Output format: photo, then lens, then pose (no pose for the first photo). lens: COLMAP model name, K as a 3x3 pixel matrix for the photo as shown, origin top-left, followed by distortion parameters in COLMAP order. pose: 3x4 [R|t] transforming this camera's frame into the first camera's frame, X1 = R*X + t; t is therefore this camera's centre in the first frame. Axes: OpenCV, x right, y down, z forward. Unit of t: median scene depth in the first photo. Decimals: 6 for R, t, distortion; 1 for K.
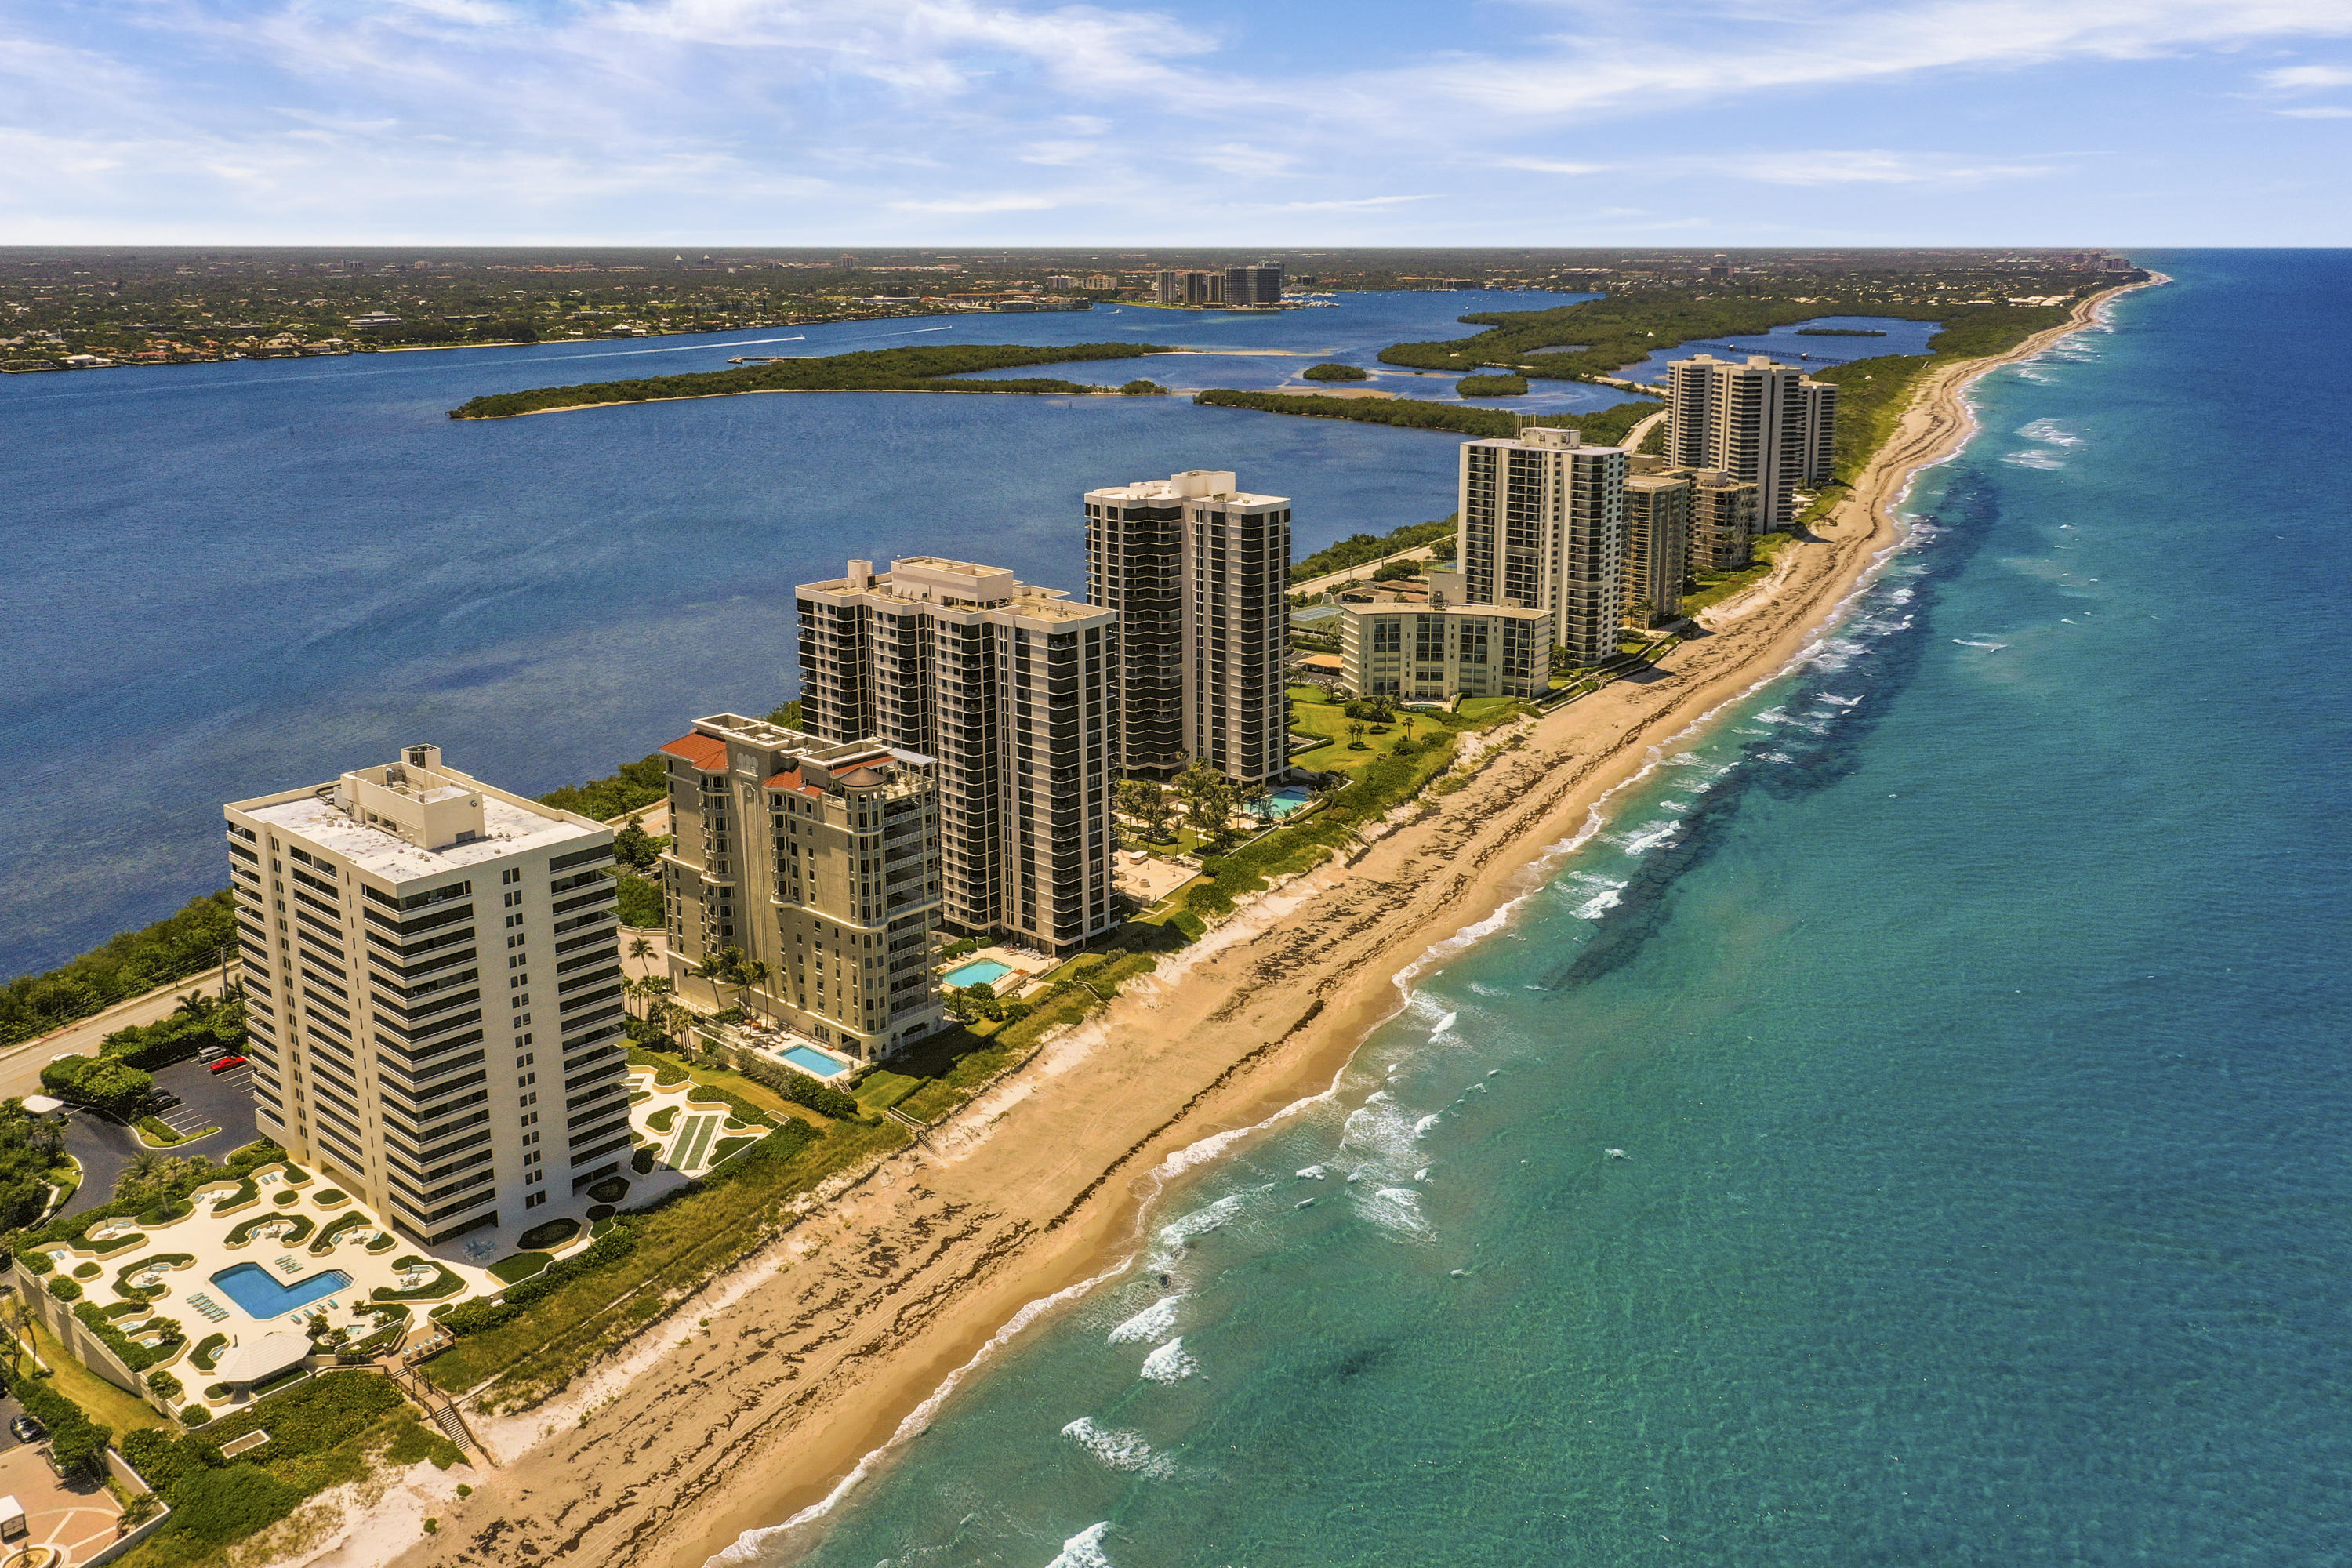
lens RADIAL K [[1915.3, 0, 1177.0], [0, 1915.3, 566.3], [0, 0, 1]] dist [0.010893, 0.006110]
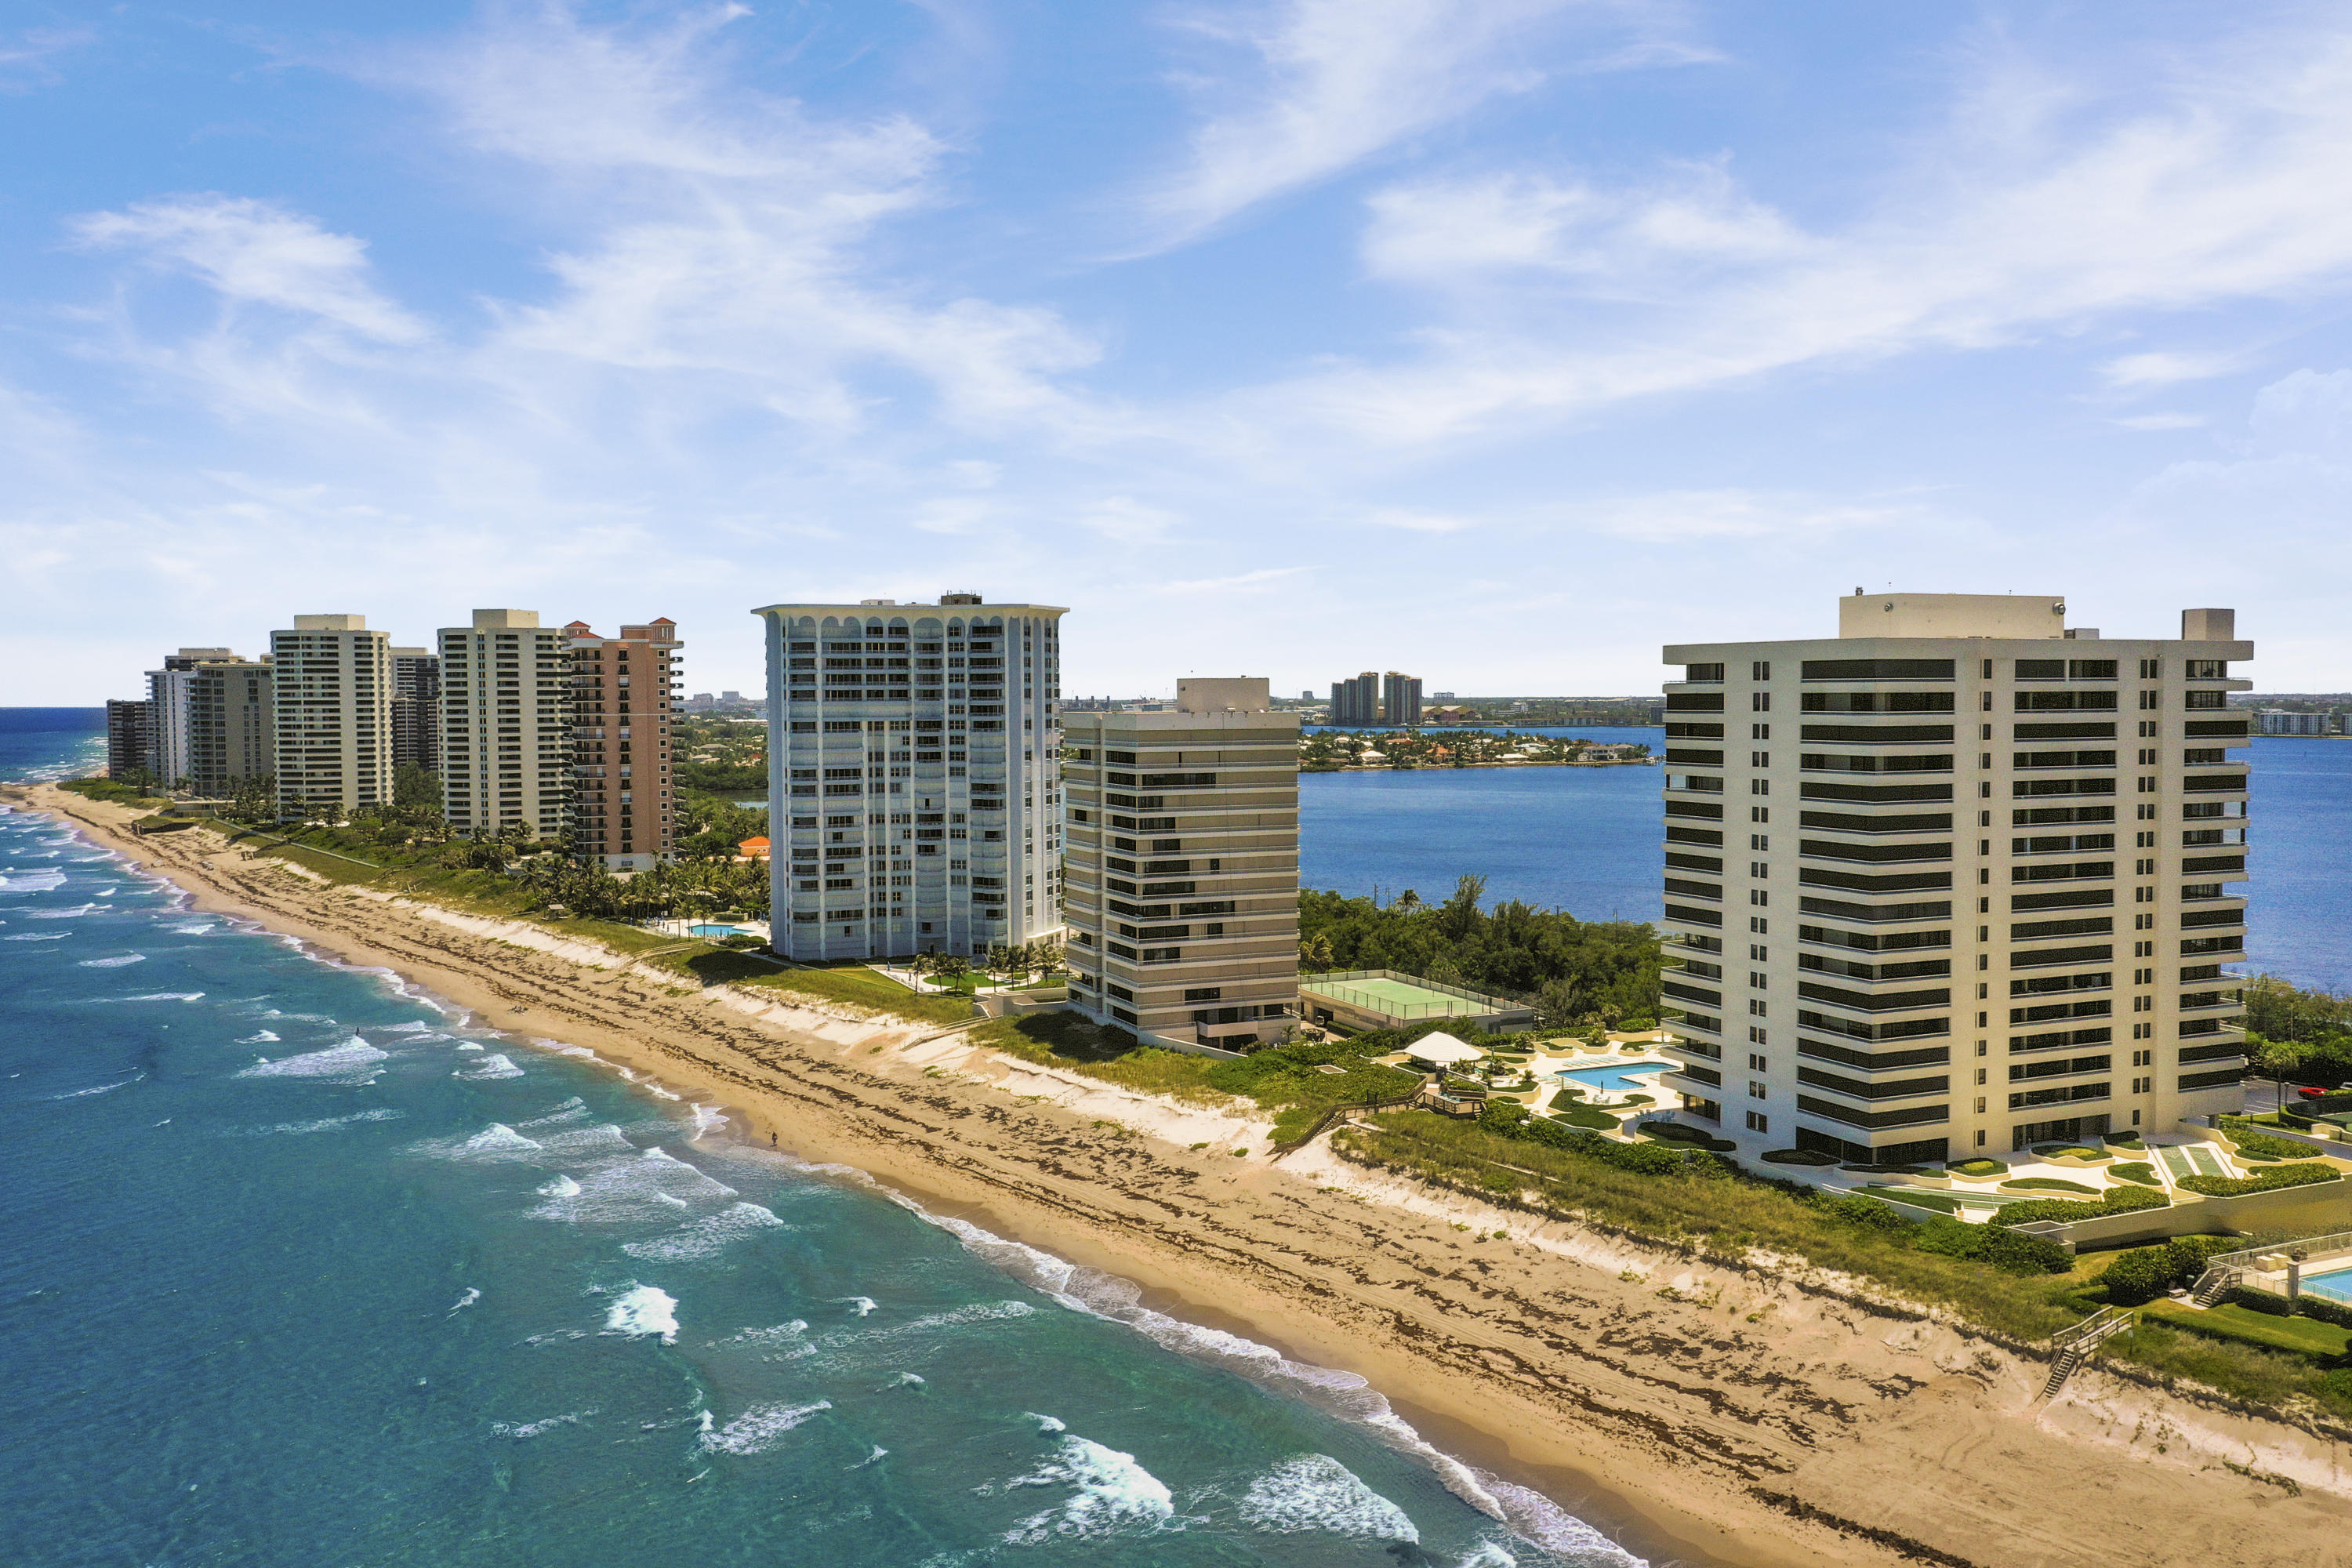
lens RADIAL K [[1877.8, 0, 1176.0], [0, 1877.8, 784.0], [0, 0, 1]] dist [0.006757, 0.005858]
pose [[-0.399970, 0.054839, -0.914886, 0.386181], [-0.147623, 0.981321, 0.123359, 0.133217], [0.904562, 0.184398, -0.384403, 0.972741]]
